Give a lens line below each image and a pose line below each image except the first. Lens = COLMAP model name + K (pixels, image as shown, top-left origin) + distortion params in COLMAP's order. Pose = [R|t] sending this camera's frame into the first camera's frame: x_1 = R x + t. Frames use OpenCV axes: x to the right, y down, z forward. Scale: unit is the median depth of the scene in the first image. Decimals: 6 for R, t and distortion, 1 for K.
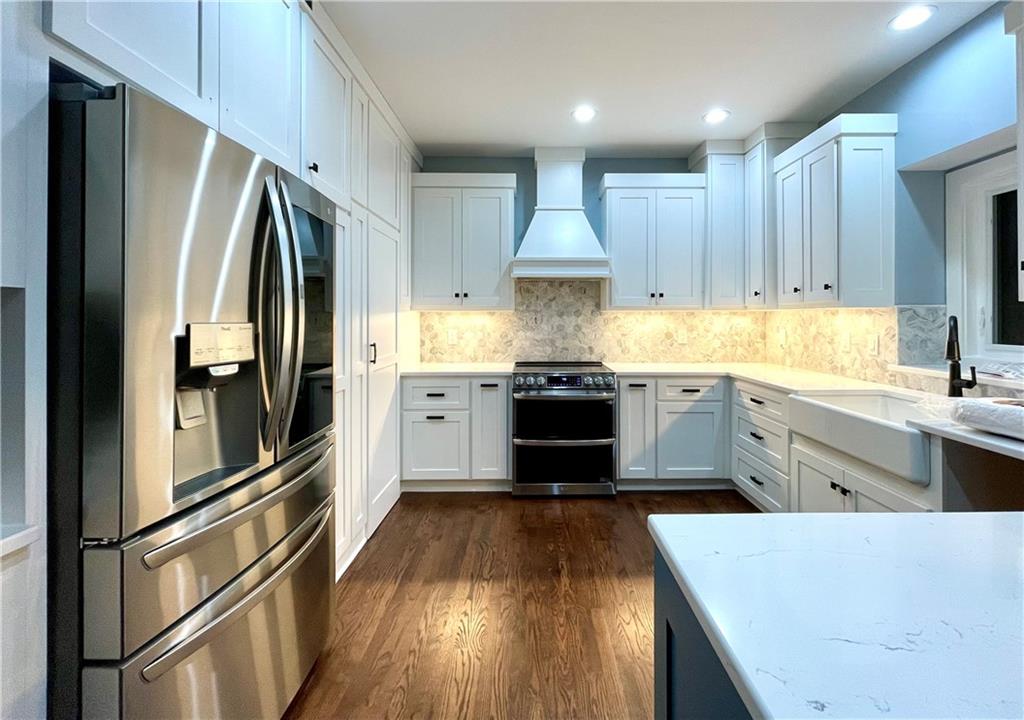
lens RADIAL K [[431.6, 0, 531.4], [0, 431.6, 313.4], [0, 0, 1]] dist [-0.001261, -0.000358]
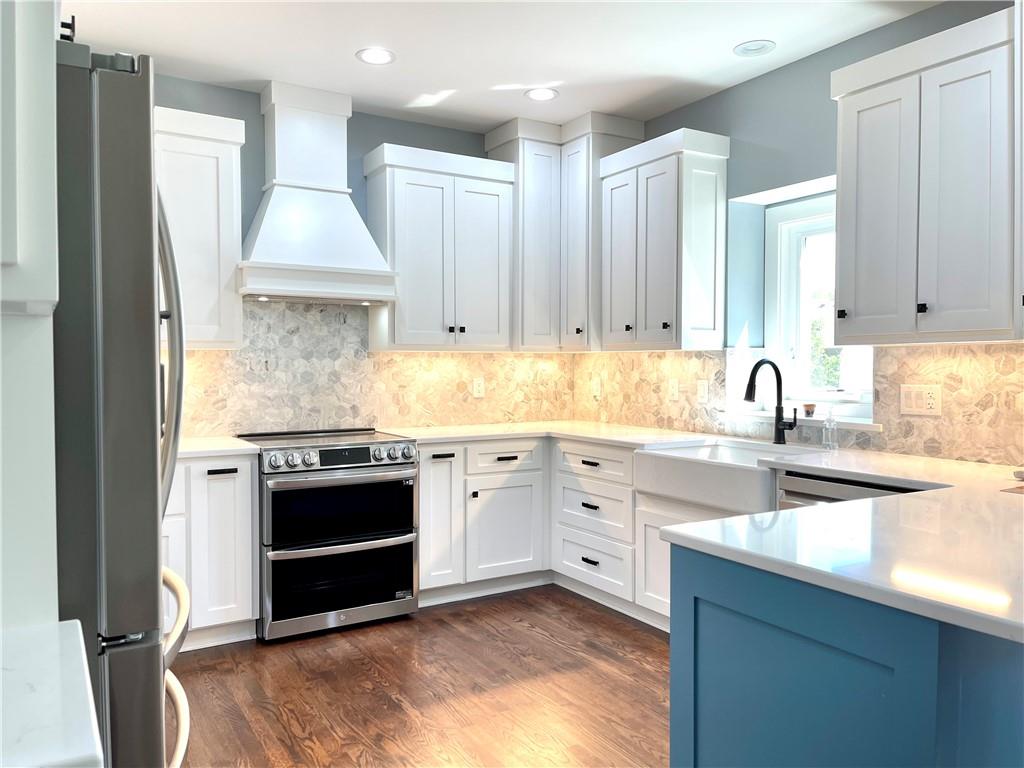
lens RADIAL K [[772.8, 0, 512.0], [0, 772.8, 384.0], [0, 0, 1]] dist [0.059925, -0.001752]
pose [[0.860970, -0.013041, 0.508489, -0.300334], [-0.005753, 0.999358, 0.035371, 0.002114], [-0.508624, -0.033378, 0.860342, -0.152330]]
